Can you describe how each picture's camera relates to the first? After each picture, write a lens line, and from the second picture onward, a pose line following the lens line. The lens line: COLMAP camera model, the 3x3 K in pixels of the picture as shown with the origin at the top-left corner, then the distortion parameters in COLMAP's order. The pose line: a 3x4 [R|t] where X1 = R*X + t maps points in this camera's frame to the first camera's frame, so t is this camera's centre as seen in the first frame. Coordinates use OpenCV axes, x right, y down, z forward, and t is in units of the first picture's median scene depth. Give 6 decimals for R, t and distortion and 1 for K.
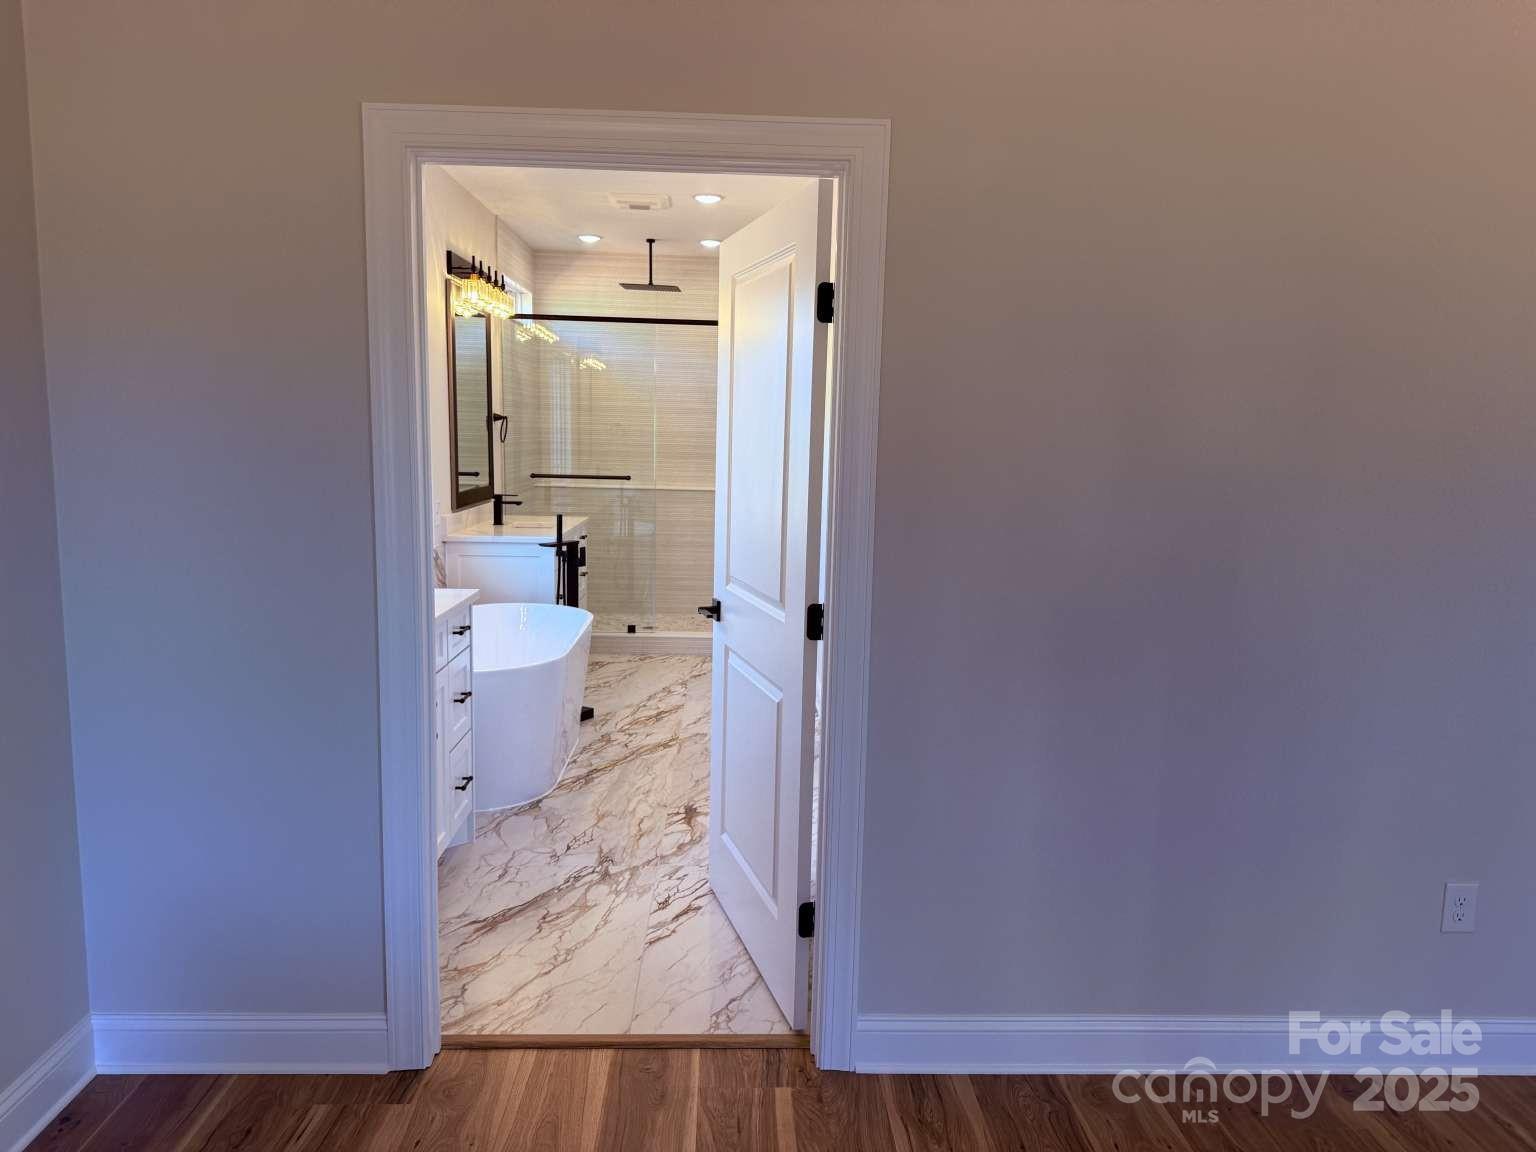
lens RADIAL K [[1076.1, 0, 768.4], [0, 1076.1, 579.3], [0, 0, 1]] dist [0.050524, -0.015270]
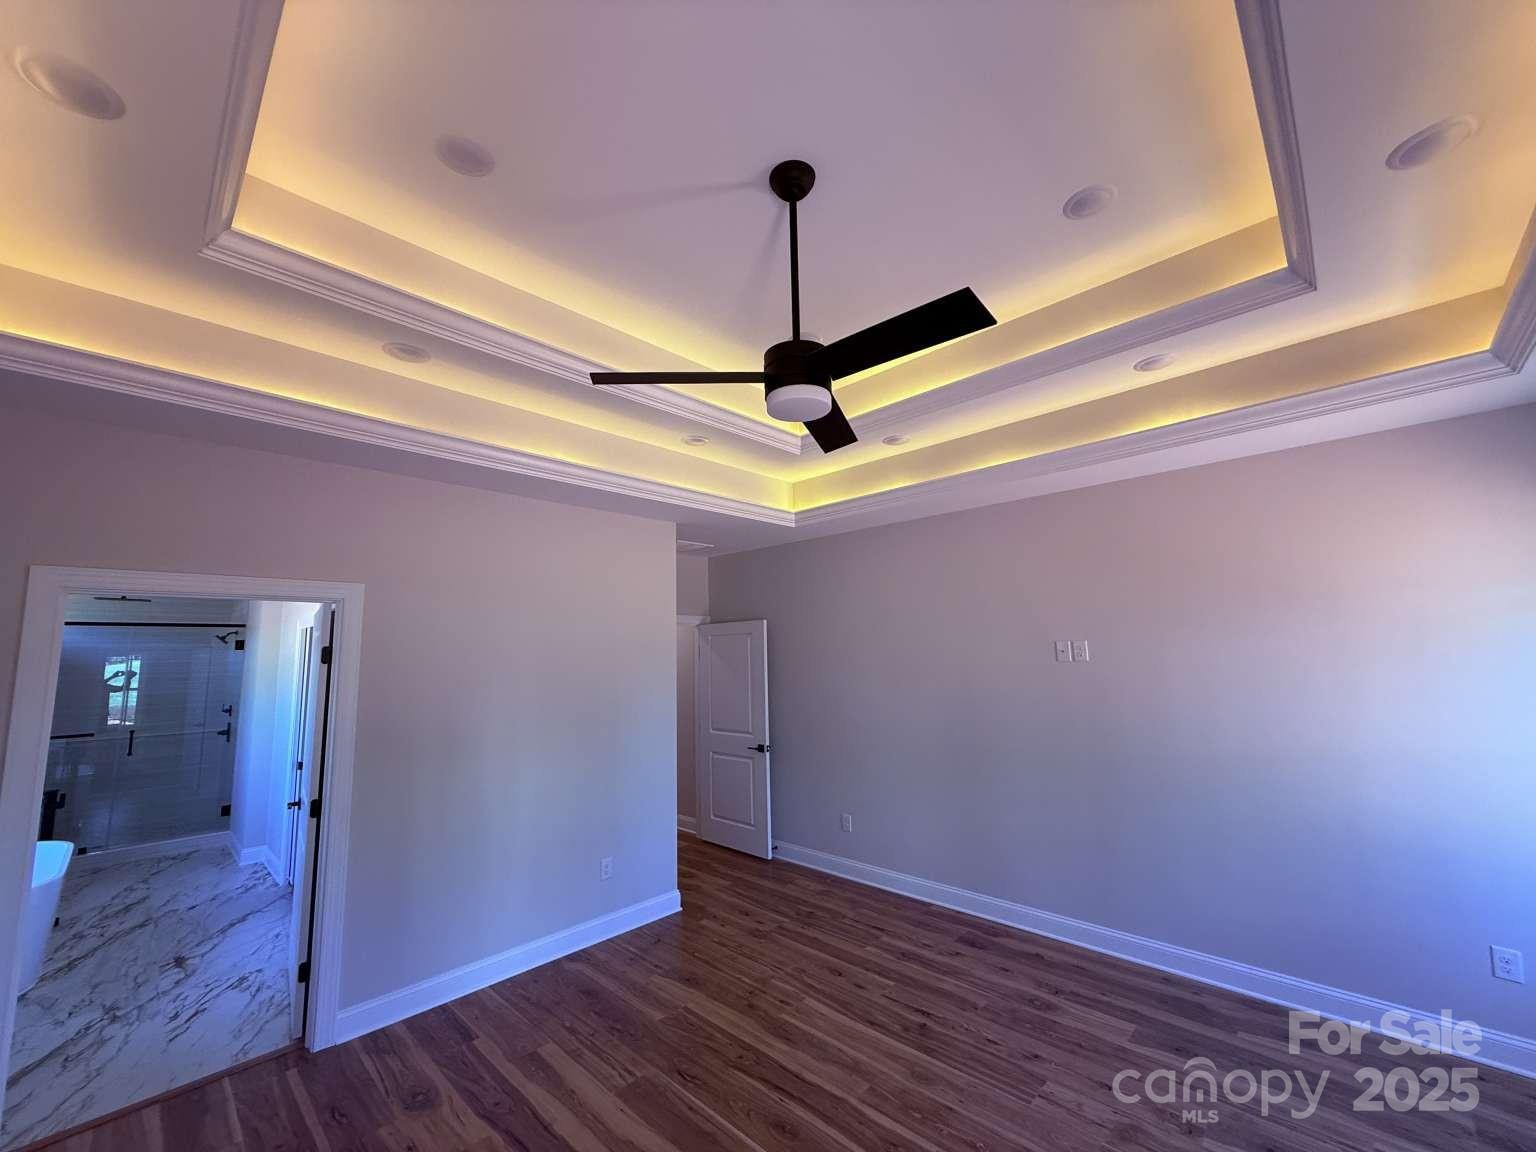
lens RADIAL K [[613.9, 0, 762.7], [0, 613.9, 574.2], [0, 0, 1]] dist [0.002021, -0.000125]
pose [[0.722754, 0.051957, 0.689150, -0.084401], [0.134901, 0.967383, -0.214412, -0.011808], [-0.677812, 0.247934, 0.692170, -0.242716]]
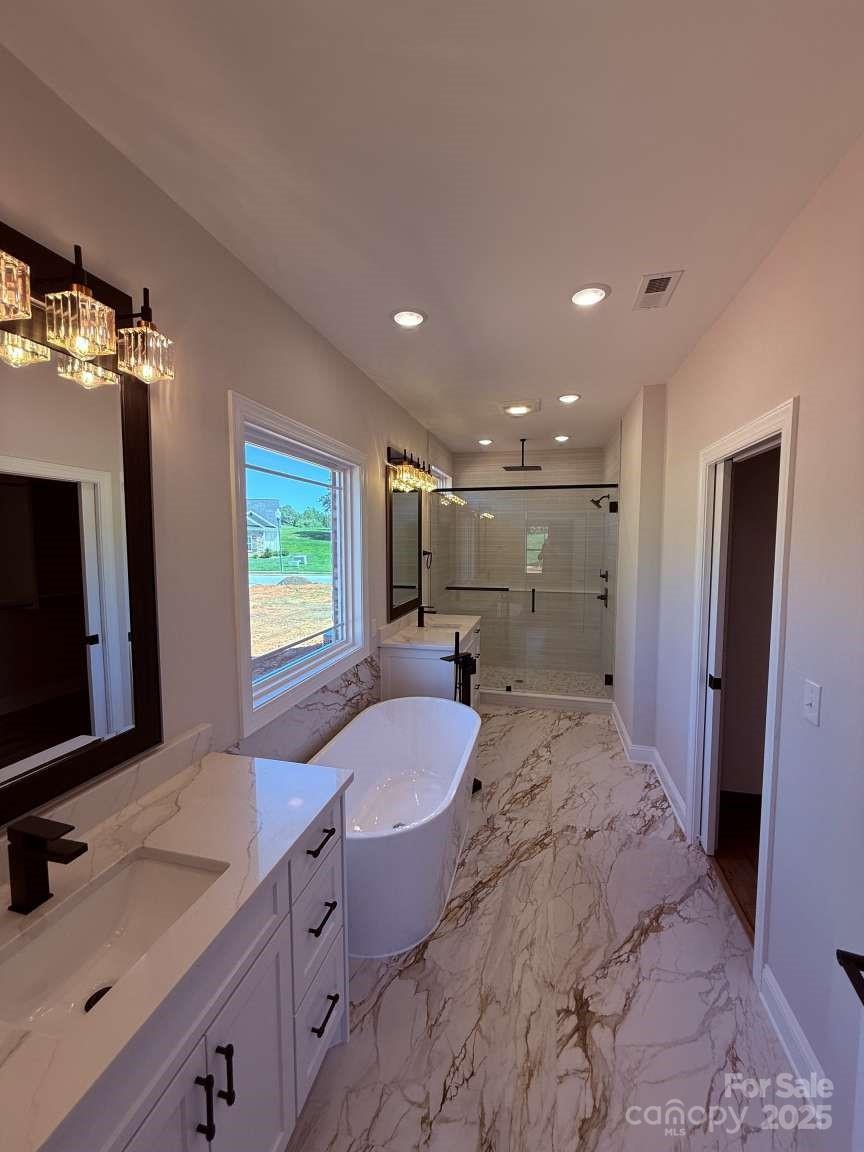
lens RADIAL K [[460.4, 0, 428.7], [0, 460.4, 571.7], [0, 0, 1]] dist [0.002021, -0.000125]
pose [[0.958669, 0.000108, -0.284523, -0.069382], [-0.020063, 0.997536, -0.067222, -0.099735], [0.283815, 0.070152, 0.956310, 0.460384]]
